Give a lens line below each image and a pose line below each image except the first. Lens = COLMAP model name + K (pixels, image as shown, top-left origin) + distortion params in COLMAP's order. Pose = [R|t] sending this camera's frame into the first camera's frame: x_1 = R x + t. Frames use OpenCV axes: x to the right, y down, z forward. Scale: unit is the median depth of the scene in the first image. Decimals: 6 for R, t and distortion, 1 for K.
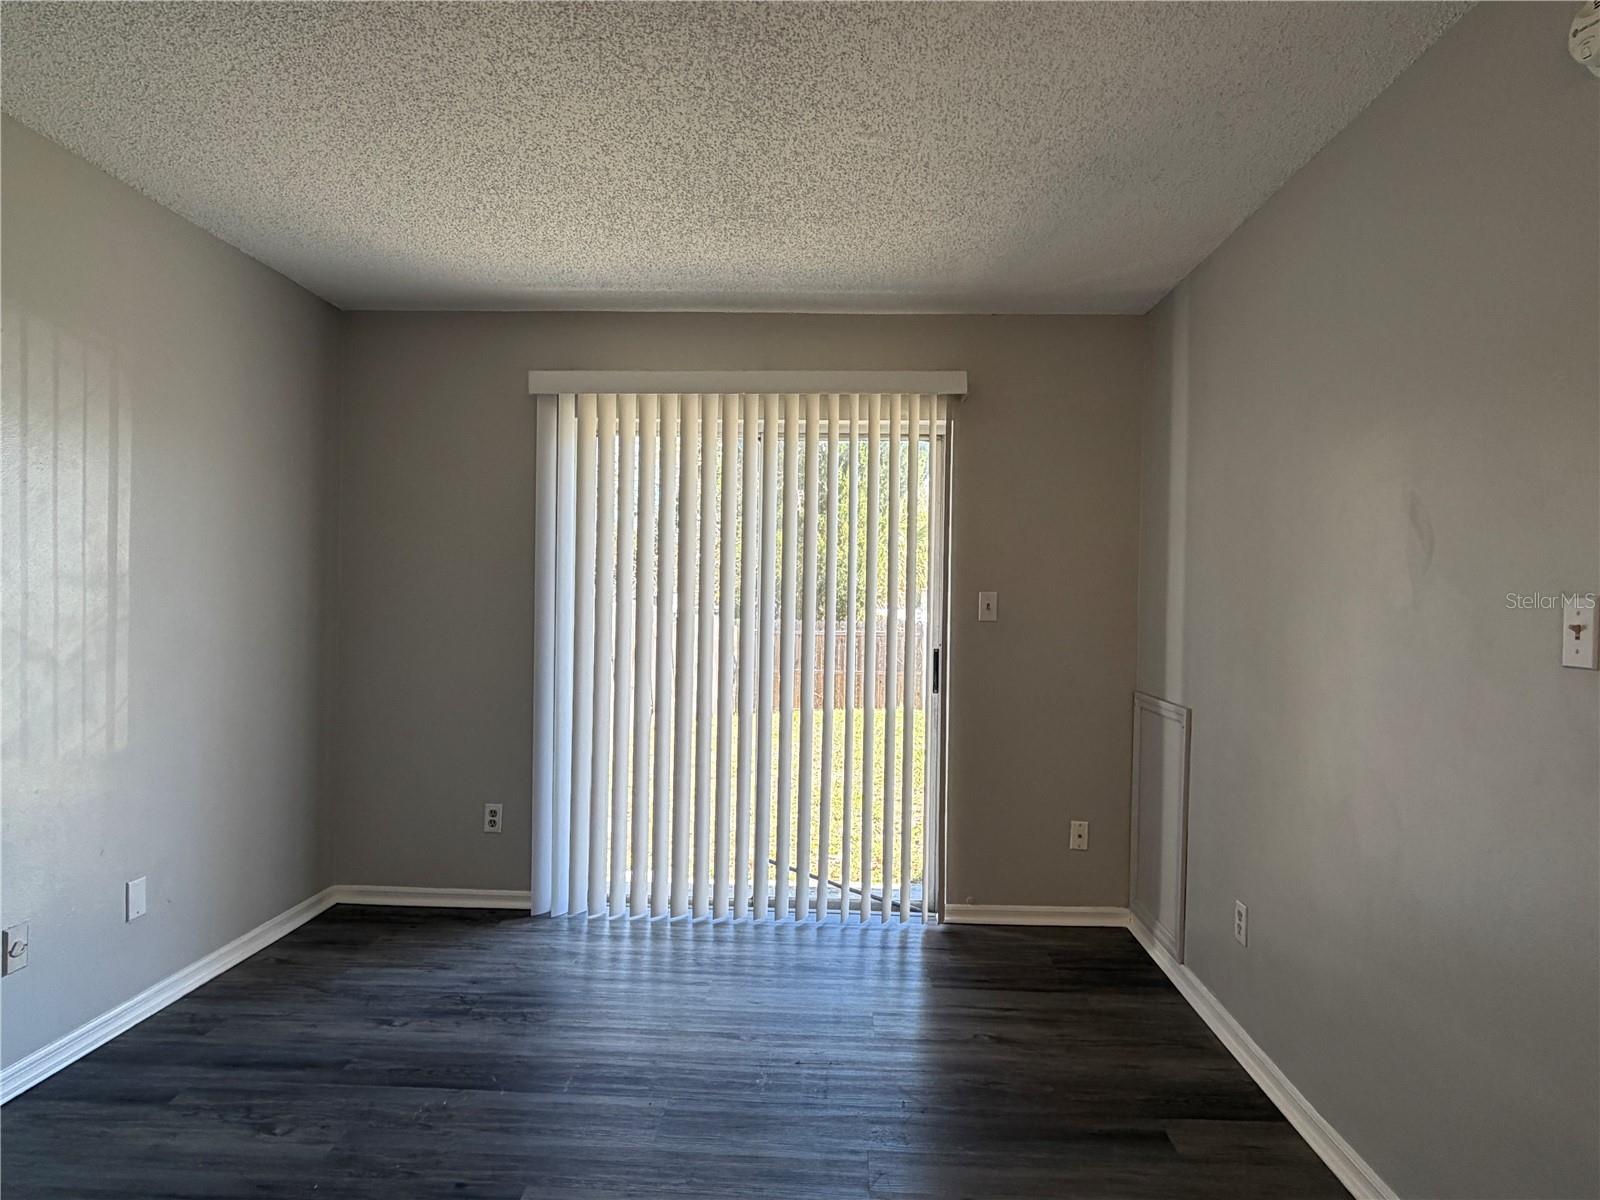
lens RADIAL K [[915.7, 0, 796.5], [0, 915.7, 595.8], [0, 0, 1]] dist [0.004856, -0.001145]
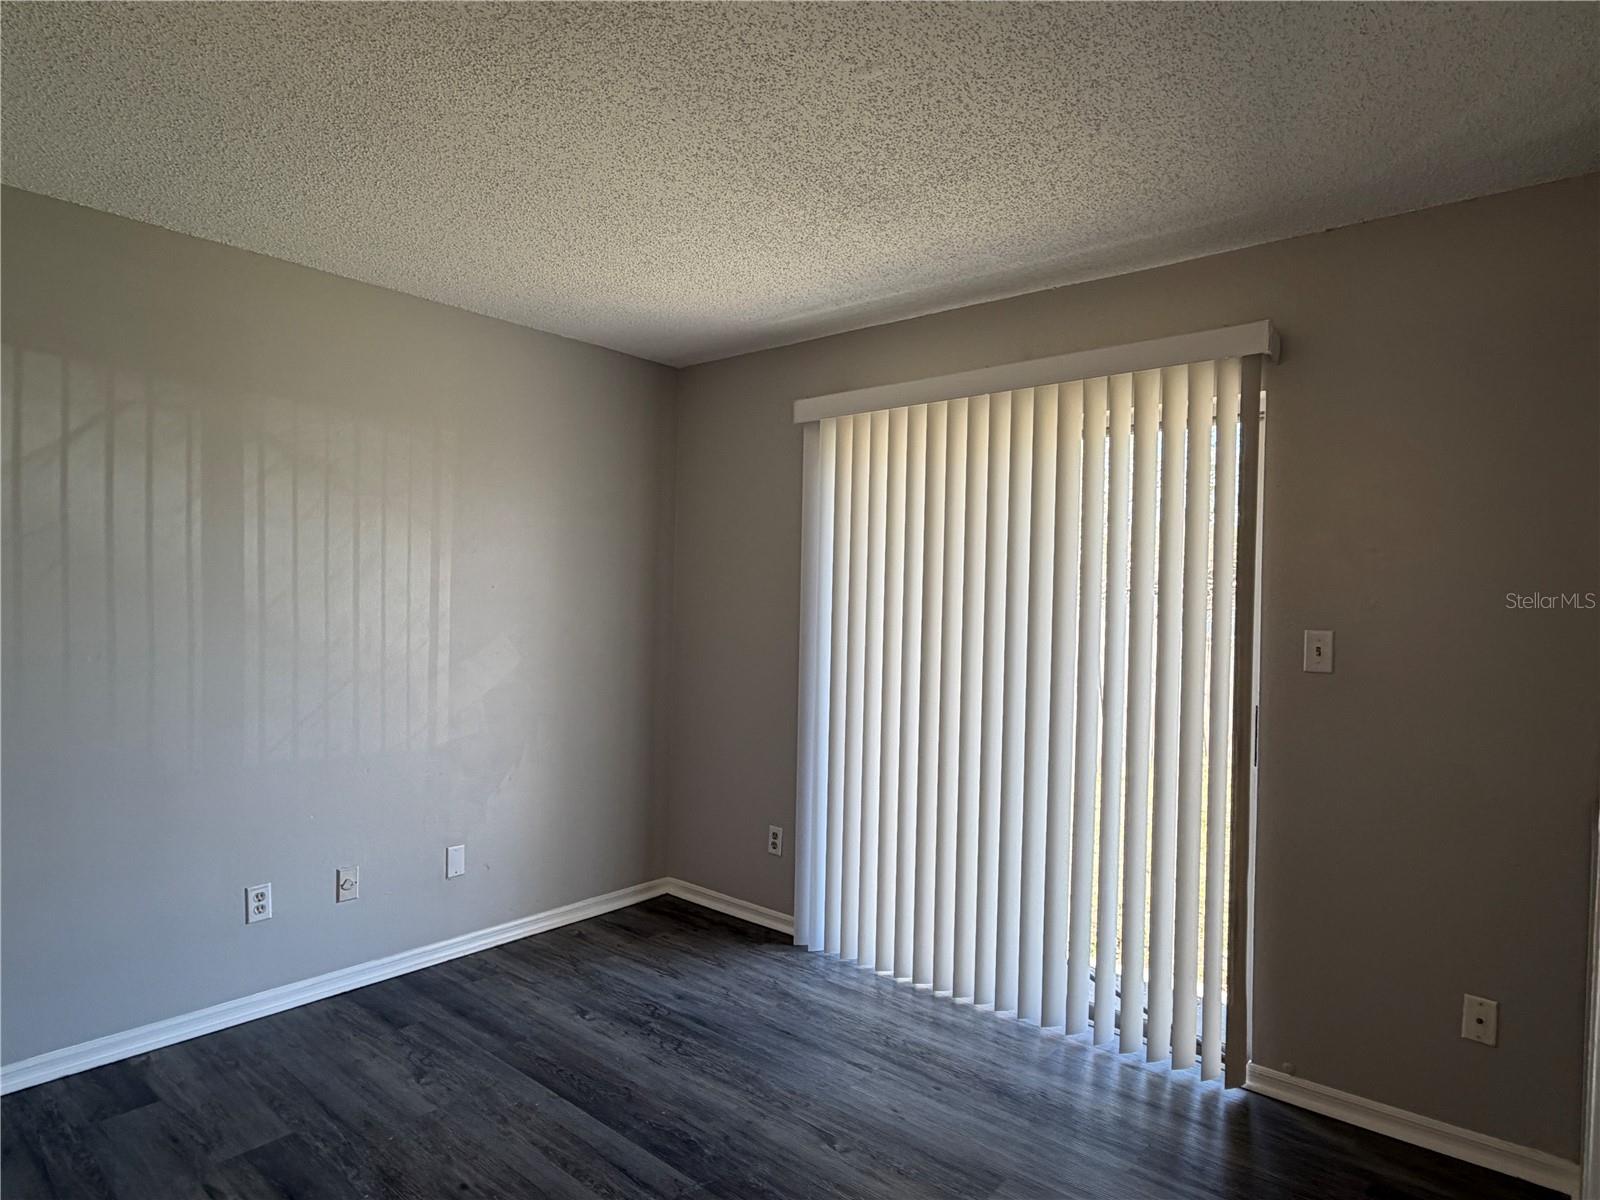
lens RADIAL K [[915.7, 0, 795.8], [0, 915.7, 598.9], [0, 0, 1]] dist [0.004856, -0.001145]
pose [[0.786816, -0.000687, -0.617188, 0.336356], [-0.003655, 0.999977, -0.005772, -0.022884], [0.617177, 0.006797, 0.786795, 0.216811]]
